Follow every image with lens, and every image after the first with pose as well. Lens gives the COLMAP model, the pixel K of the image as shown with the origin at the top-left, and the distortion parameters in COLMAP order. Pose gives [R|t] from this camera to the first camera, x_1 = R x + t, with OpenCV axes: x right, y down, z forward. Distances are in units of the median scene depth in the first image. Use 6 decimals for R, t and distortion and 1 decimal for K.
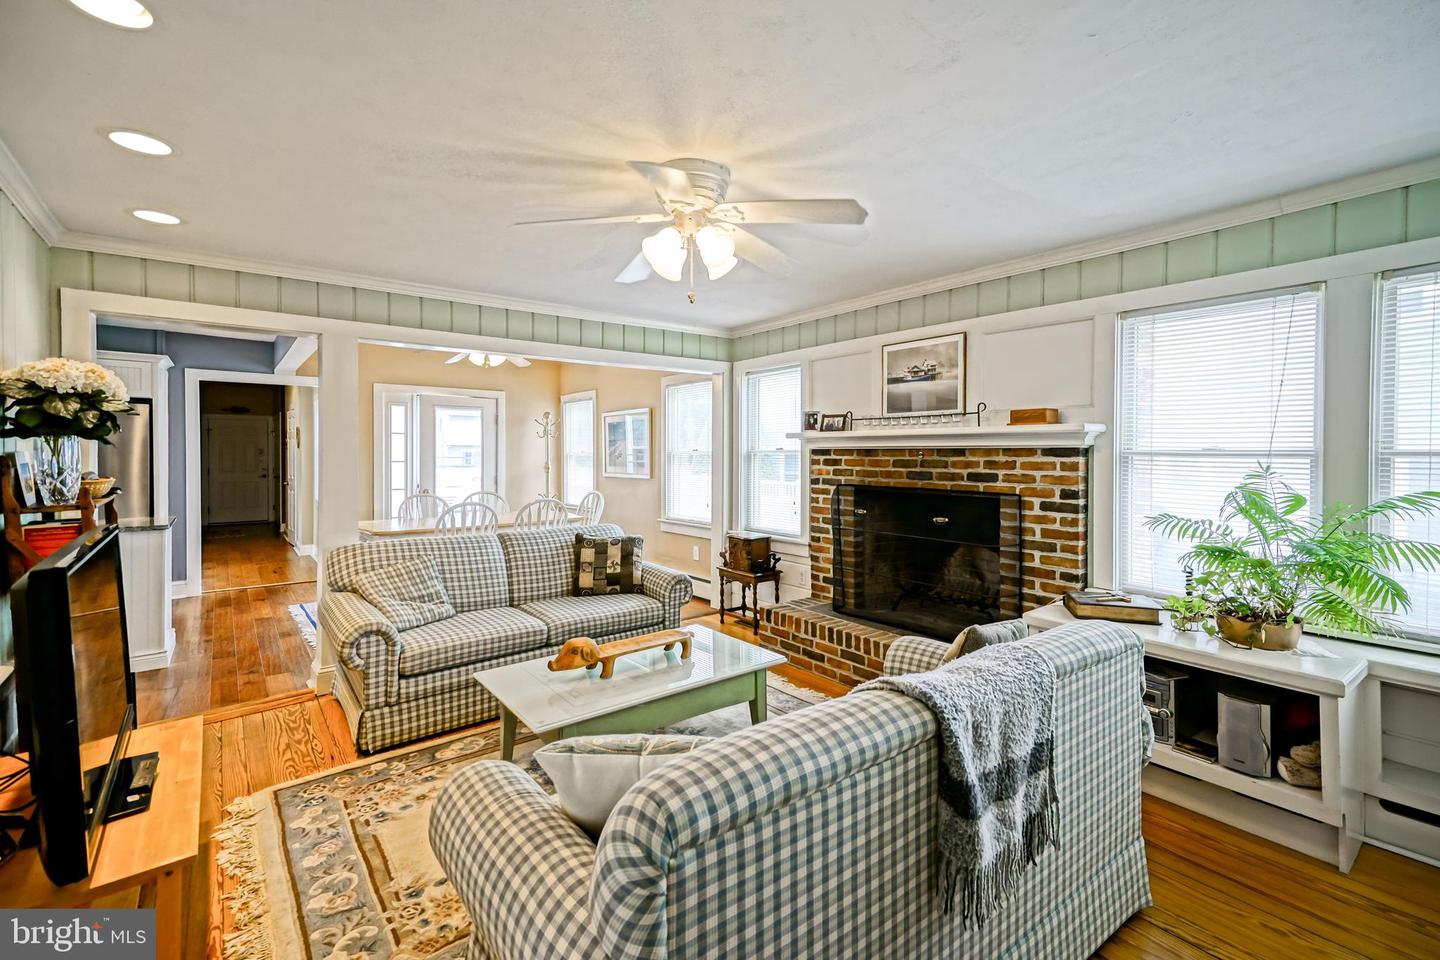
lens RADIAL K [[644.6, 0, 709.7], [0, 644.6, 459.2], [0, 0, 1]] dist [0.042439, -0.006082]
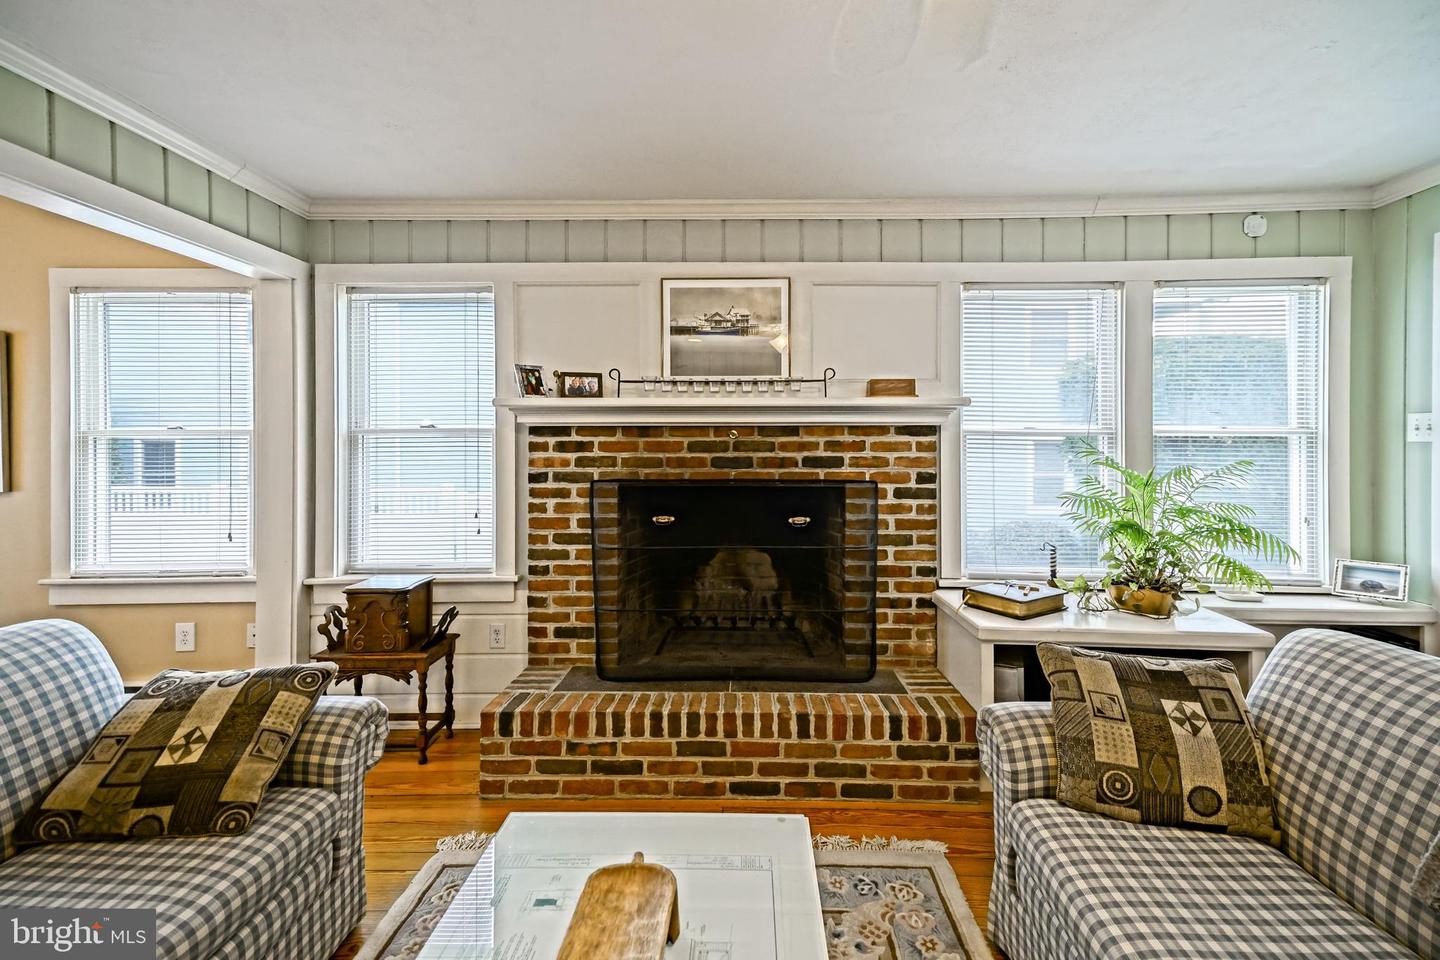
lens RADIAL K [[644.6, 0, 736.2], [0, 644.6, 443.4], [0, 0, 1]] dist [0.042439, -0.006082]
pose [[0.616075, -0.001315, 0.787686, -0.257838], [0.009945, 0.999932, -0.006109, 0.008479], [-0.787625, 0.011597, 0.616046, 0.563706]]
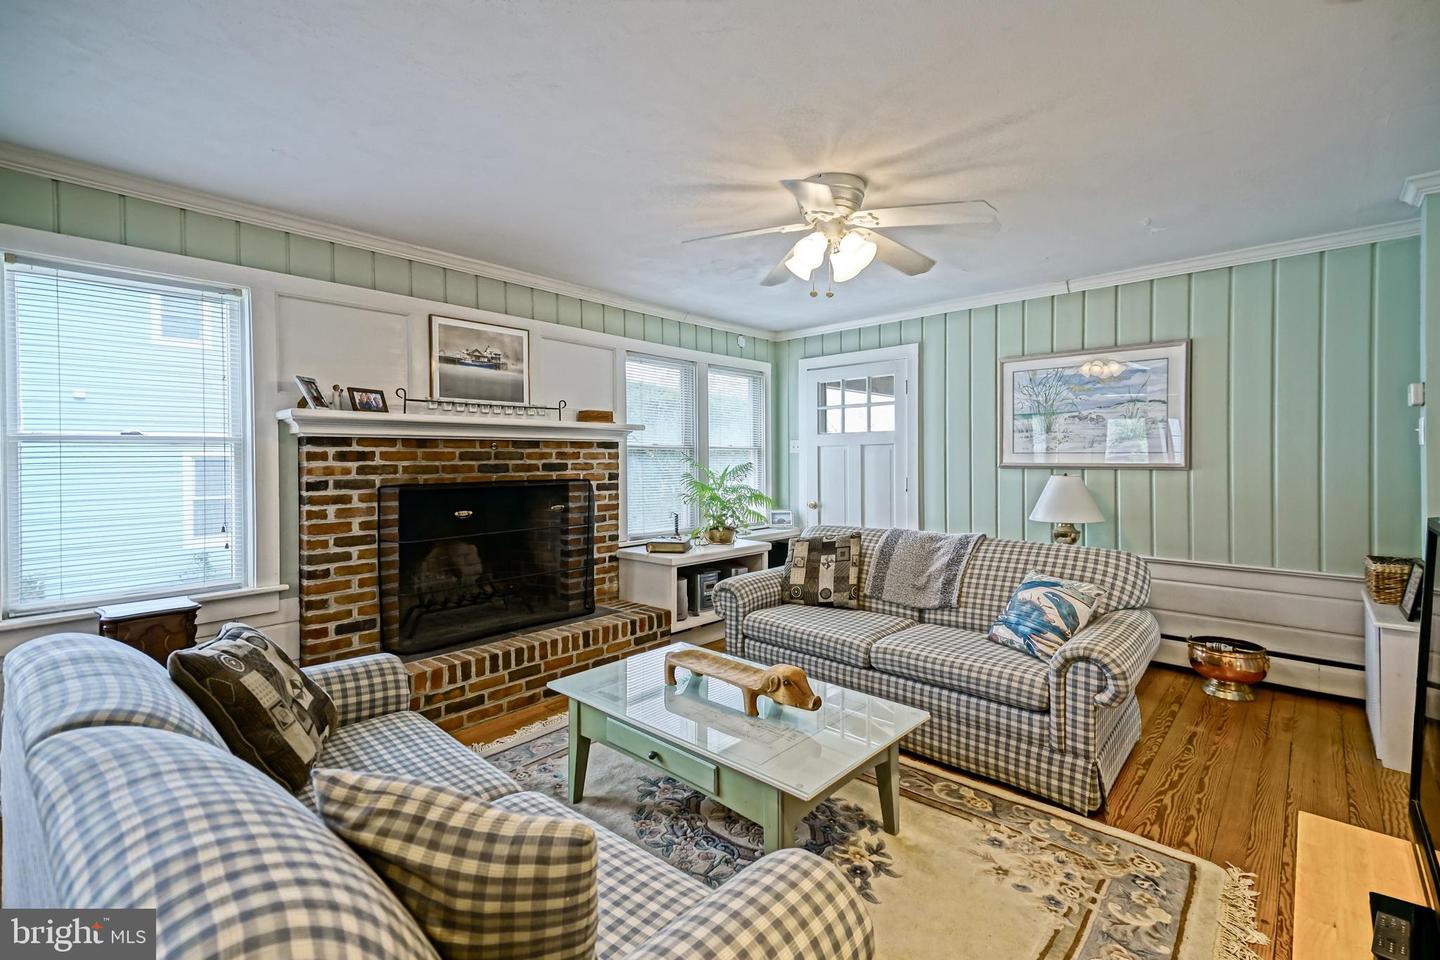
lens RADIAL K [[644.6, 0, 724.7], [0, 644.6, 460.5], [0, 0, 1]] dist [0.042439, -0.006082]
pose [[-0.197314, -0.000621, 0.980340, -0.689300], [0.018723, 0.999815, 0.004402, 0.016609], [-0.980162, 0.019224, -0.197266, 0.884899]]
